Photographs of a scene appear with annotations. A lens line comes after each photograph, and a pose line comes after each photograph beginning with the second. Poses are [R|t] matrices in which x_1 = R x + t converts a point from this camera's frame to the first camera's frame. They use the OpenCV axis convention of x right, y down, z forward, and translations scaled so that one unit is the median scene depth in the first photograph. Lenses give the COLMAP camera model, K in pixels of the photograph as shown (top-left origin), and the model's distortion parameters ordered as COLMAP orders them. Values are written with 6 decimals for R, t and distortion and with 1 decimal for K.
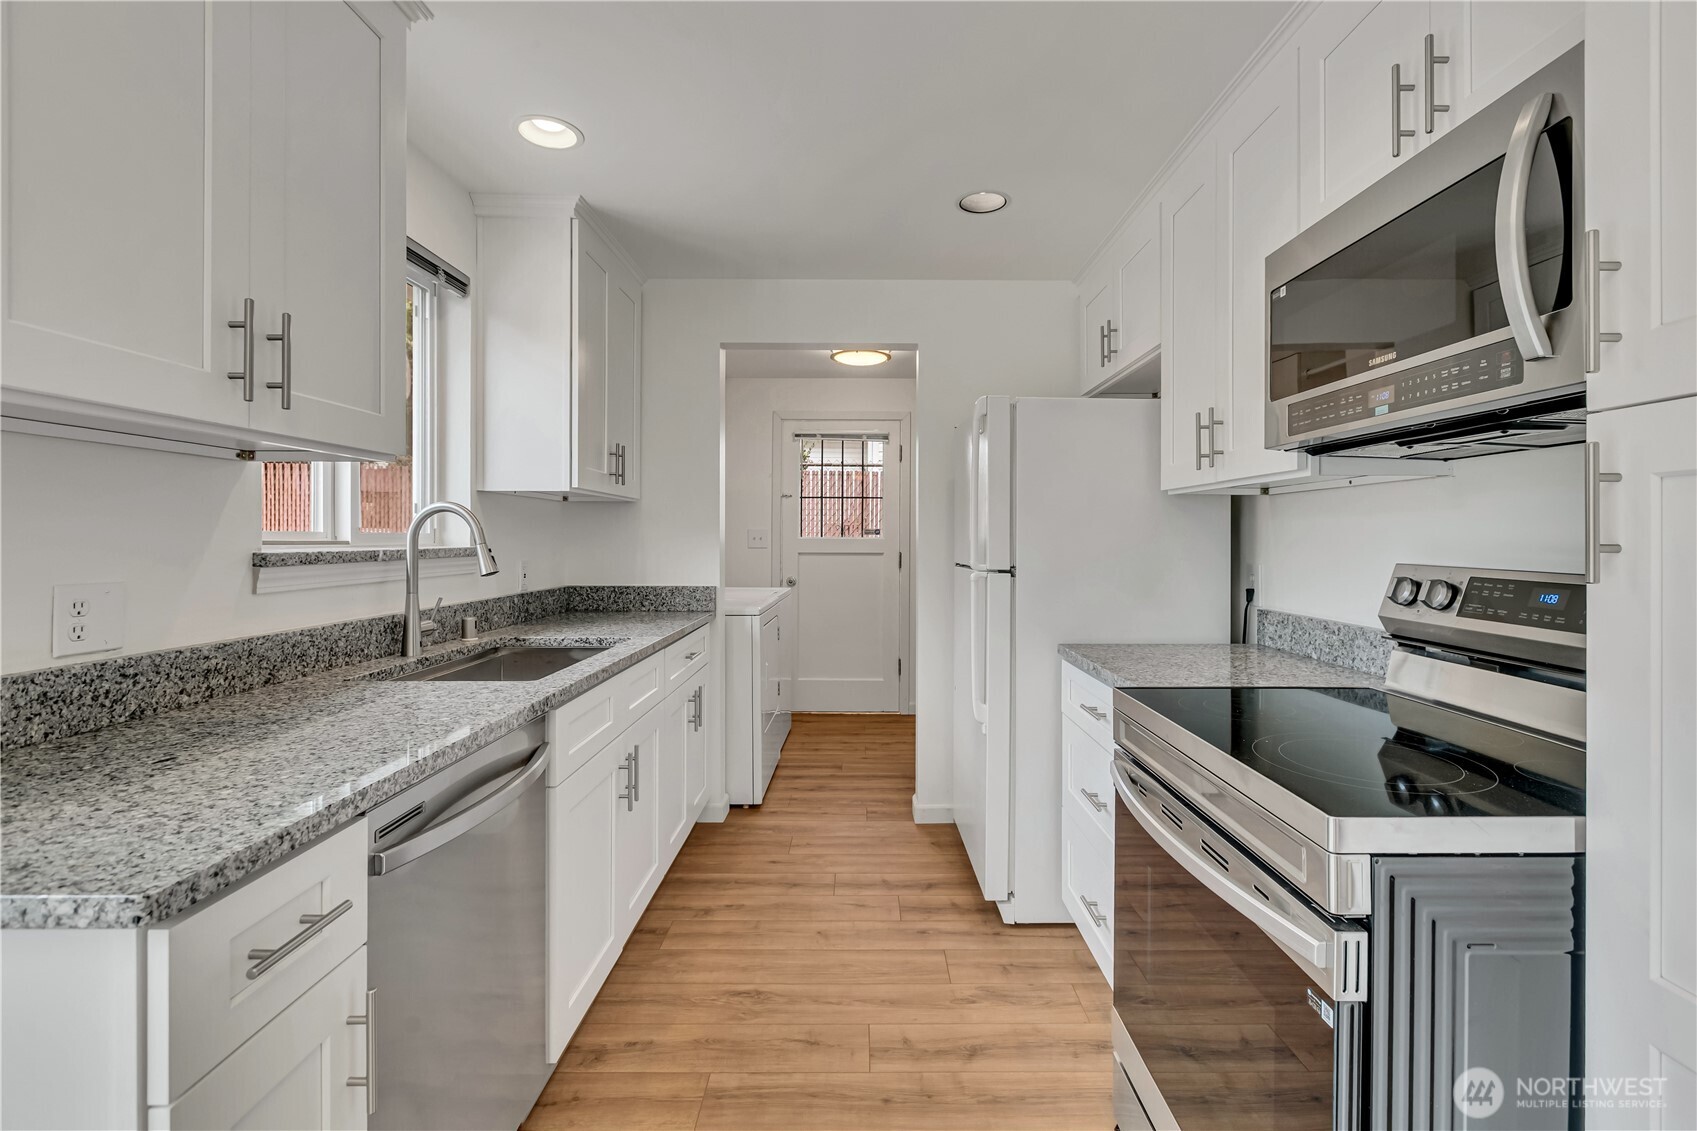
lens RADIAL K [[780.1, 0, 865.1], [0, 780.1, 541.1], [0, 0, 1]] dist [-0.001329, -0.001008]
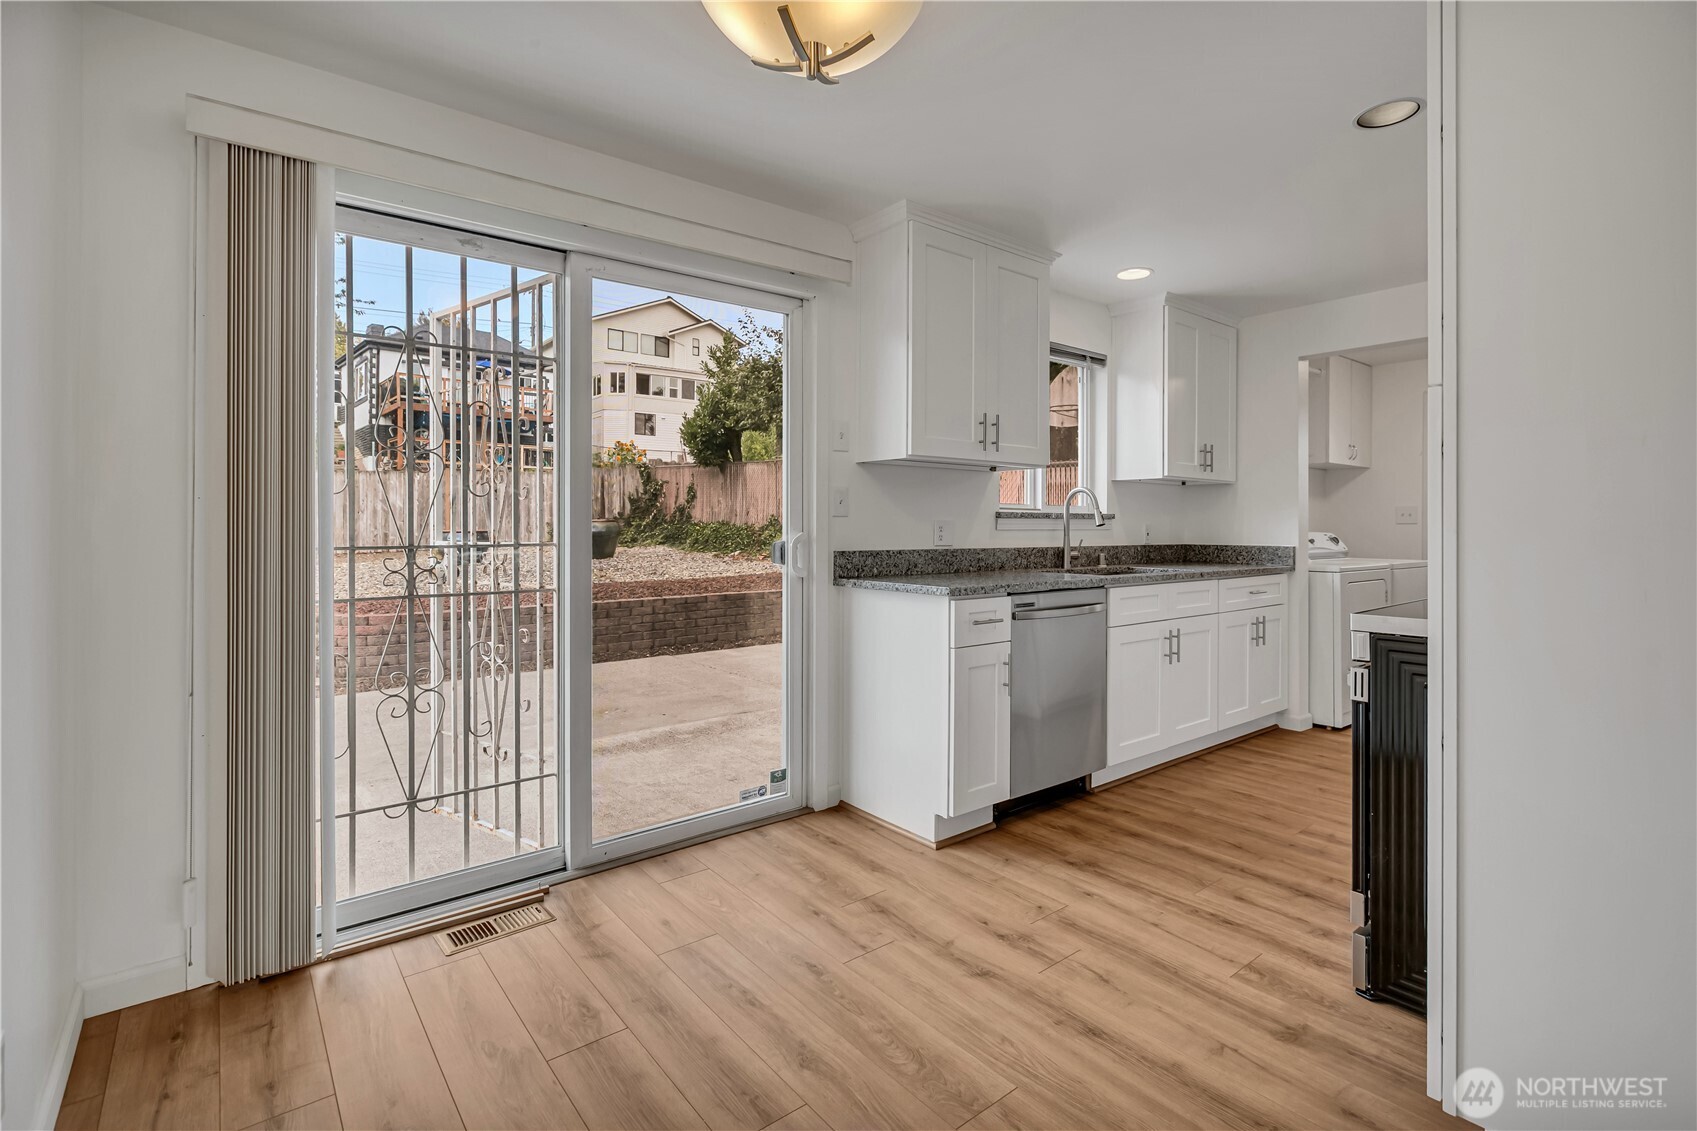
lens RADIAL K [[791.4, 0, 858.2], [0, 791.4, 529.6], [0, 0, 1]] dist [-0.000230, -0.000189]
pose [[0.616956, -0.001285, -0.786997, 0.638057], [-0.003096, 0.999987, -0.004059, 0.061812], [0.786992, 0.004940, 0.616944, -0.602596]]
